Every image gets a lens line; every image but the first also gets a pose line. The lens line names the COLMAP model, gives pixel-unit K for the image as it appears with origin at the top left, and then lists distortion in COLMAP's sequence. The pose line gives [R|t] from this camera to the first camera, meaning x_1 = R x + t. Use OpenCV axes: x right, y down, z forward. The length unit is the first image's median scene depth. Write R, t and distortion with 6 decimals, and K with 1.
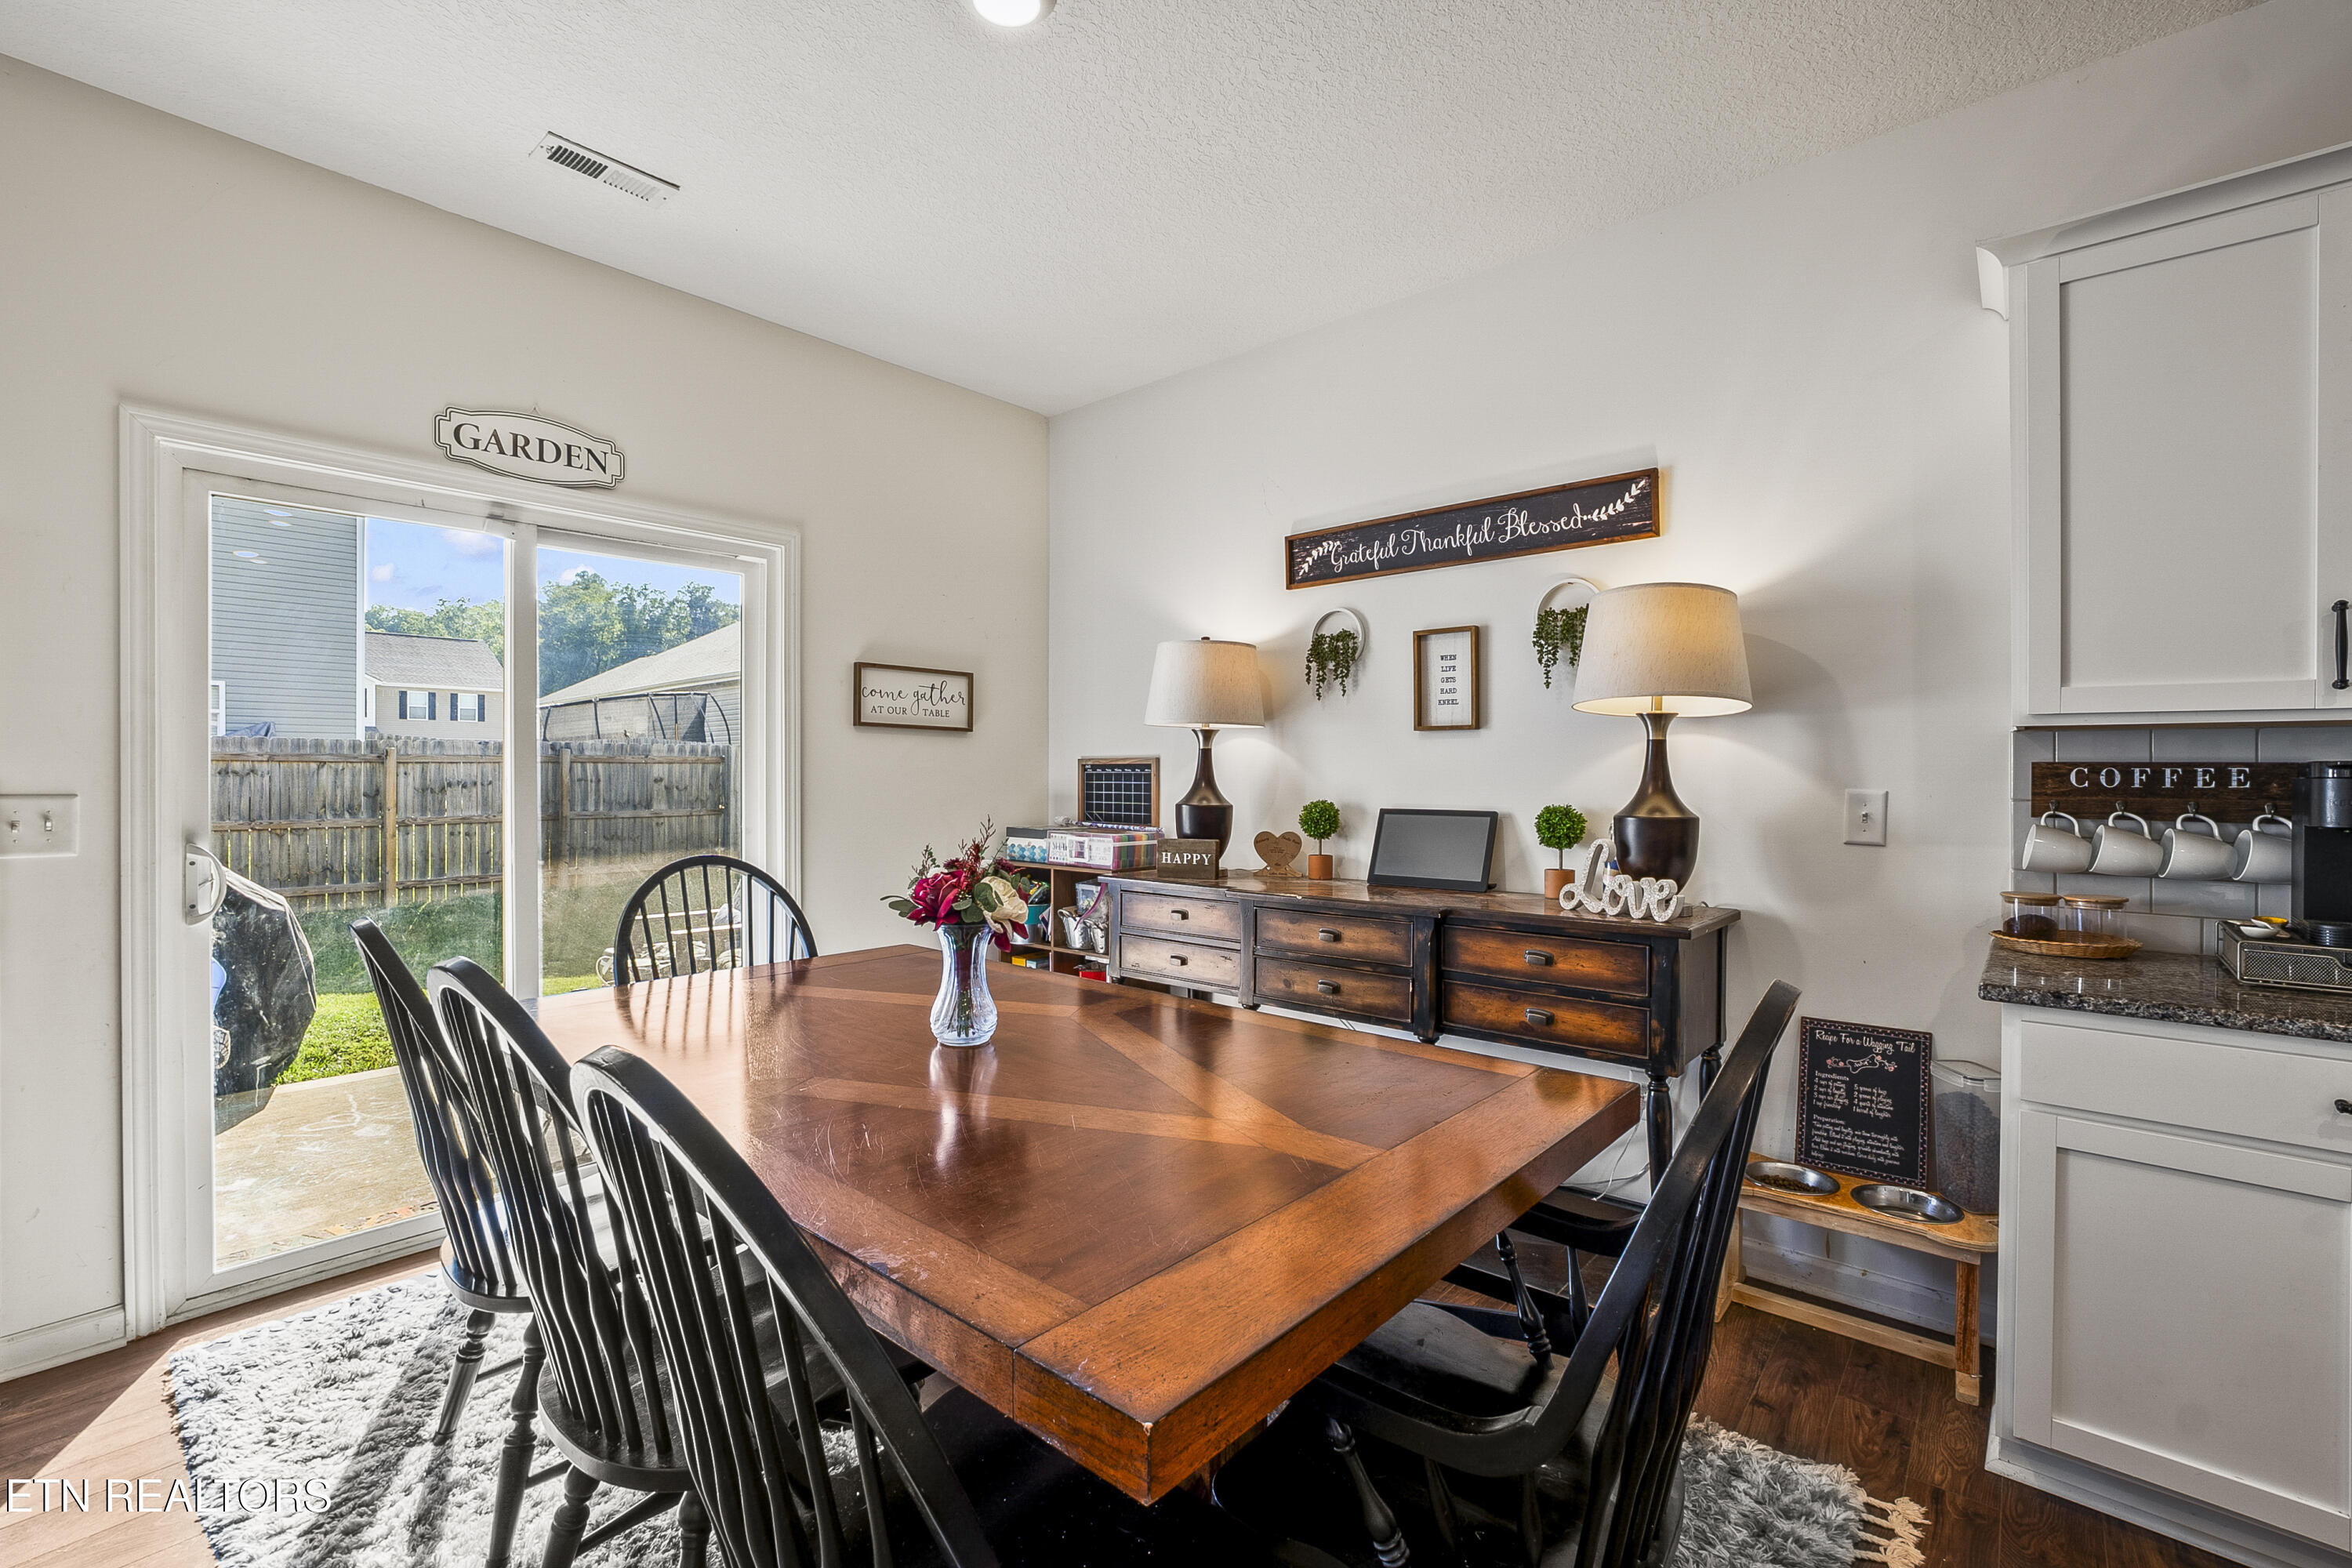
lens RADIAL K [[1030.2, 0, 1176.0], [0, 1030.2, 784.0], [0, 0, 1]] dist [-0.041069, 0.018644]
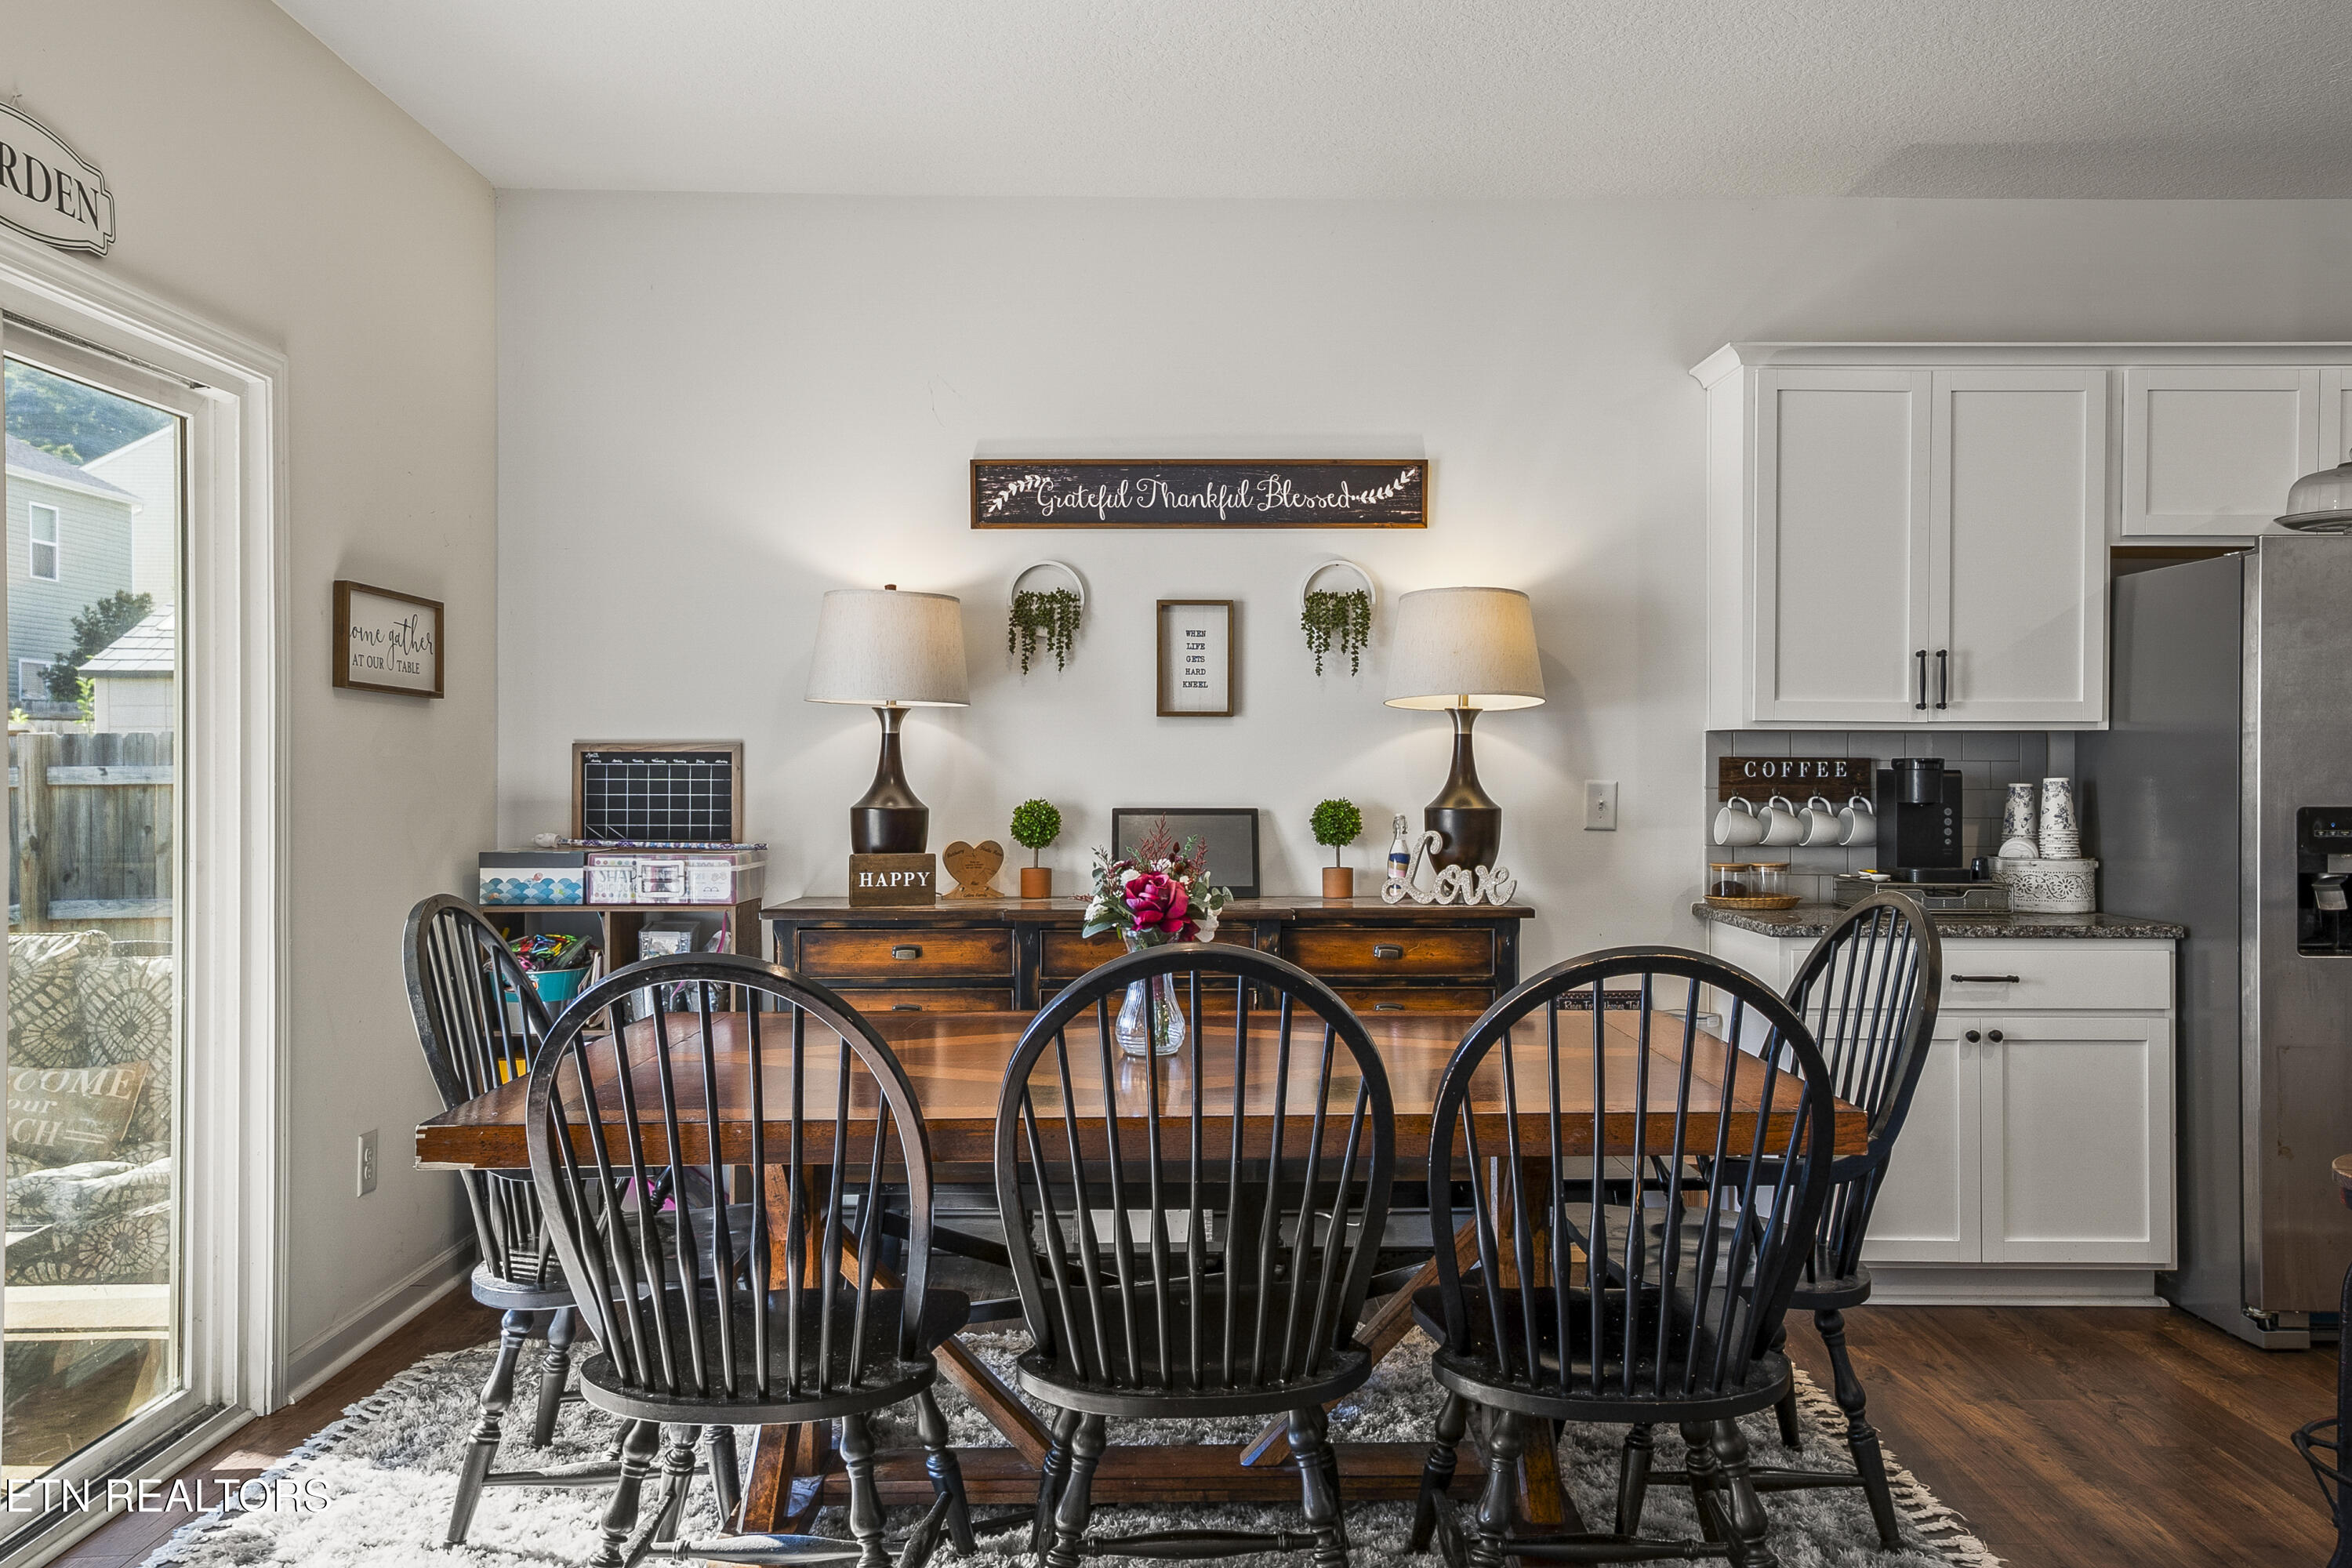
lens RADIAL K [[1829.5, 0, 1247.1], [0, 1829.5, 762.8], [0, 0, 1]] dist [0.005859, 0.067044]
pose [[0.735196, 0.000848, 0.677854, -0.783904], [0.006799, 0.999940, -0.008626, 0.000550], [-0.677821, 0.010951, 0.735146, -0.175588]]
